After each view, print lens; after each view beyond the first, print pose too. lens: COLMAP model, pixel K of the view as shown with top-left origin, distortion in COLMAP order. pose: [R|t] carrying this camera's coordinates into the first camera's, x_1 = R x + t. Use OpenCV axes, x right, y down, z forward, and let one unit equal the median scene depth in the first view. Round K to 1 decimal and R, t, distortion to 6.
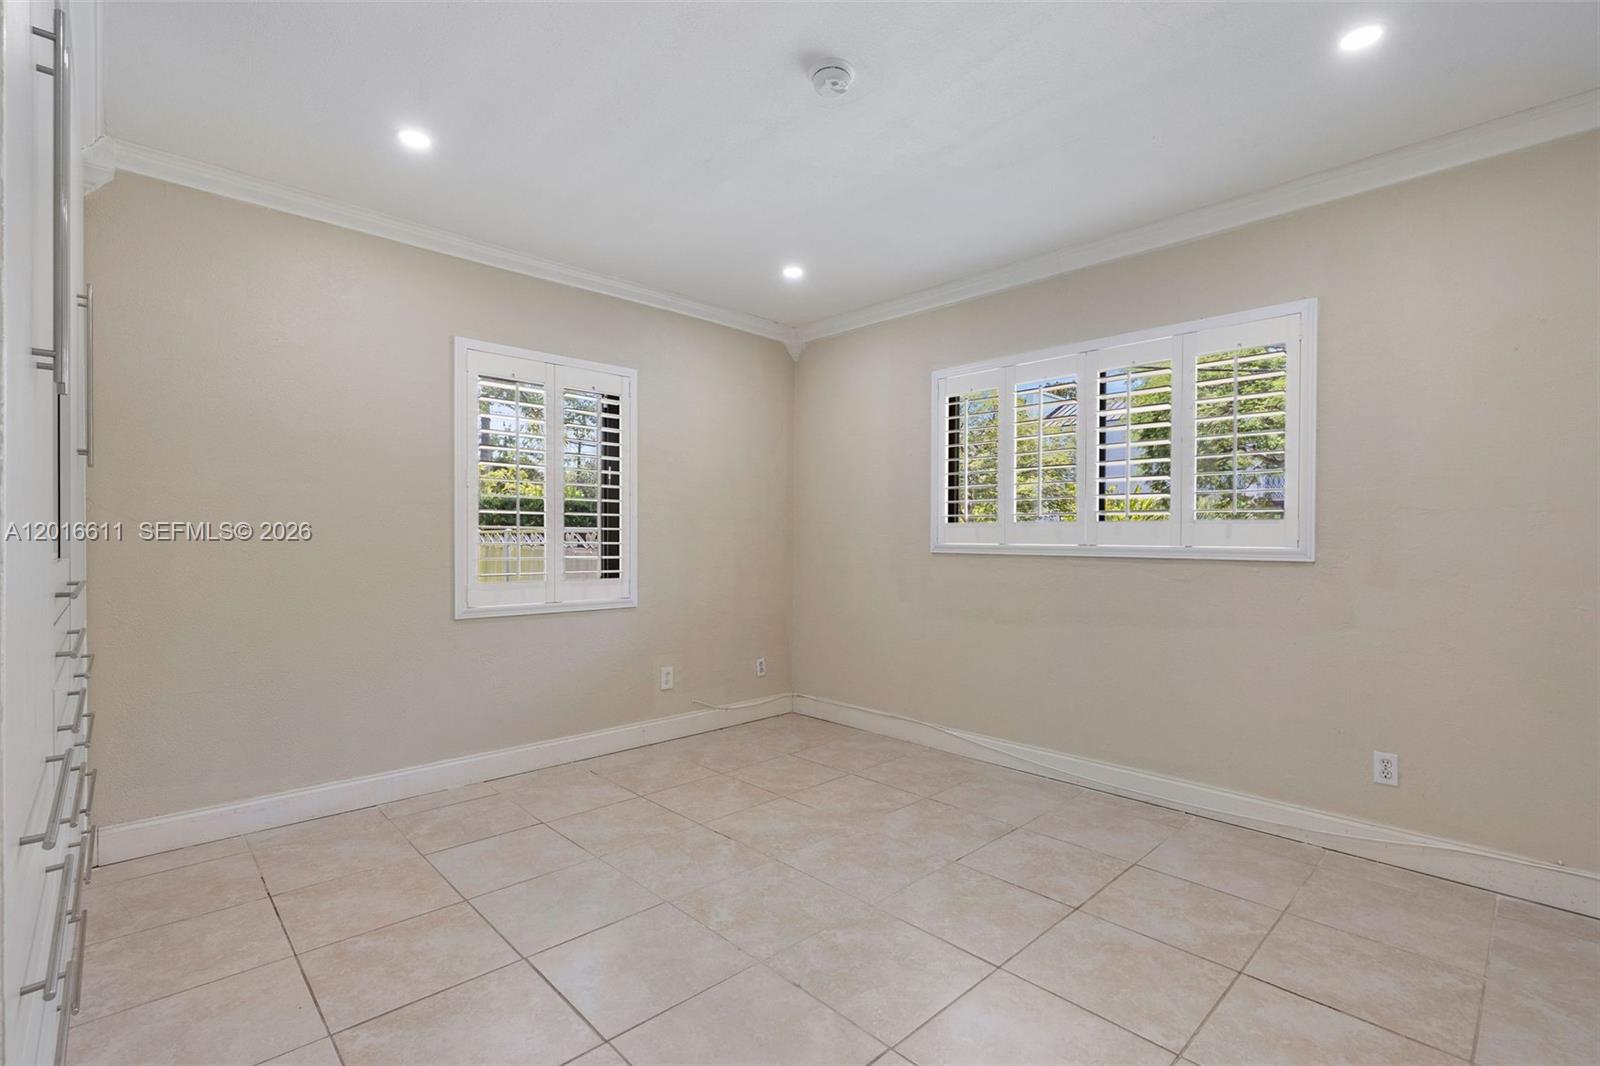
lens RADIAL K [[726.2, 0, 800.0], [0, 726.2, 540.4], [0, 0, 1]] dist [-0.004103, 0.000492]
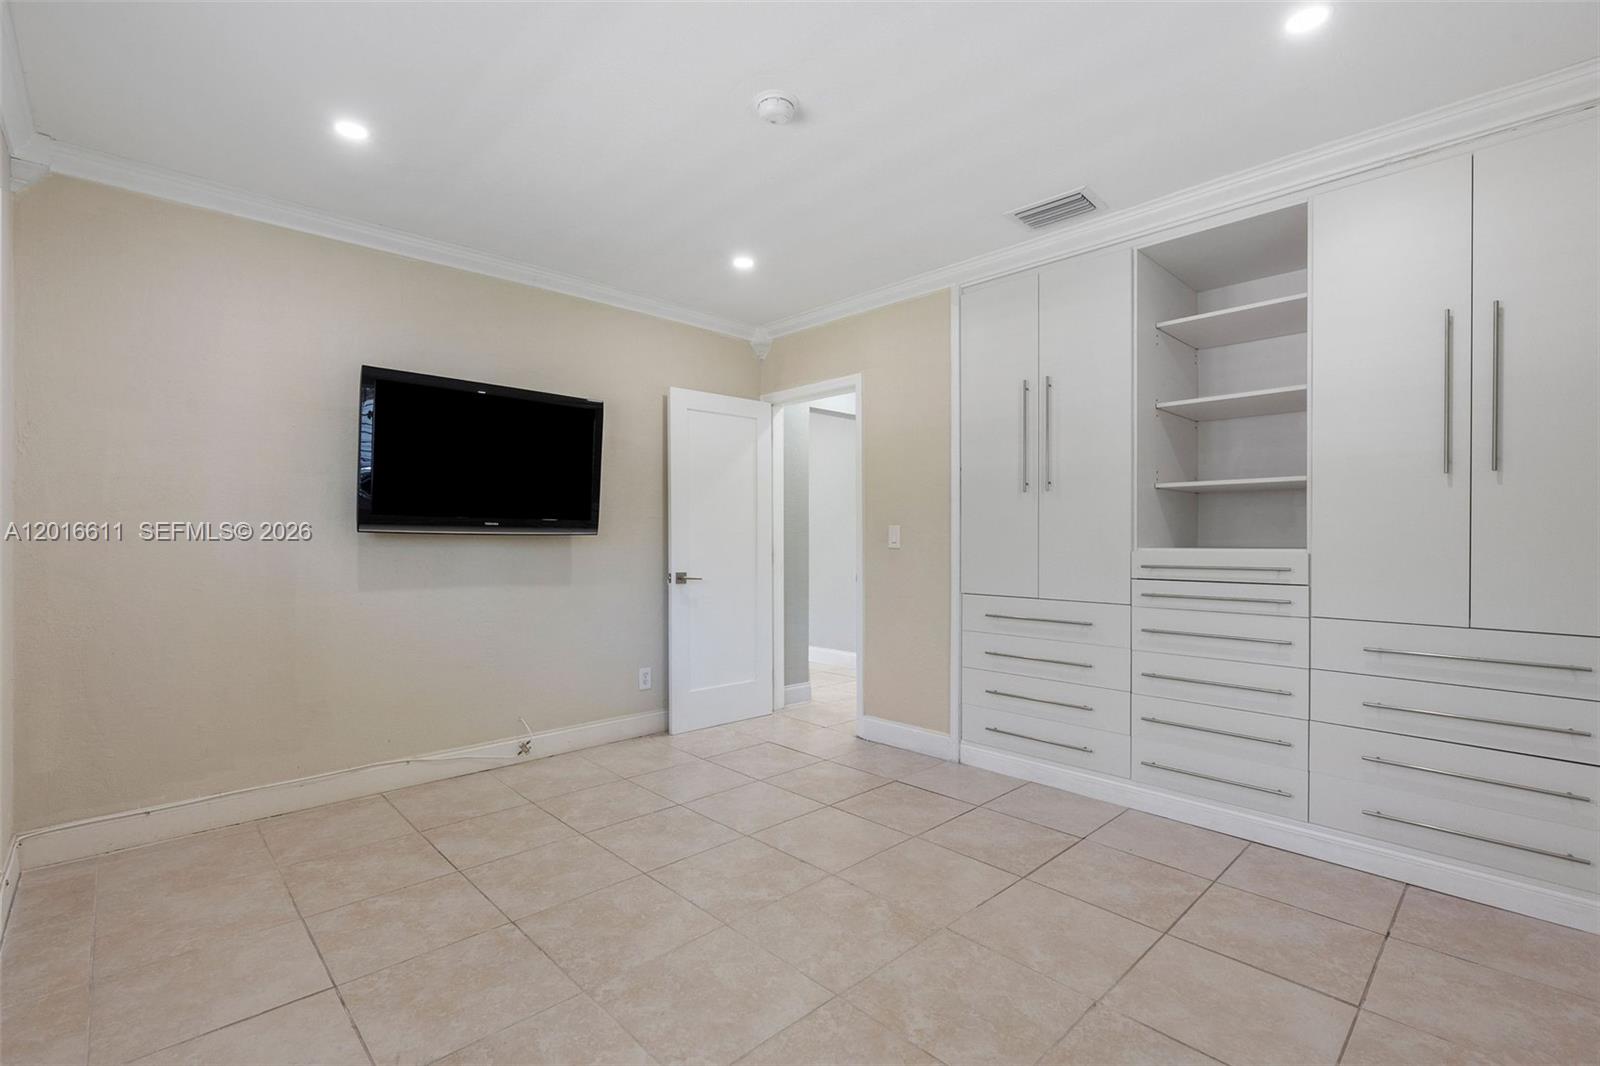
lens RADIAL K [[726.2, 0, 800.0], [0, 726.2, 540.4], [0, 0, 1]] dist [-0.004103, 0.000492]
pose [[-0.999961, -0.005904, -0.006554, 0.011561], [-0.005926, 0.999977, 0.003415, -0.001022], [0.006533, 0.003454, -0.999973, 2.057564]]
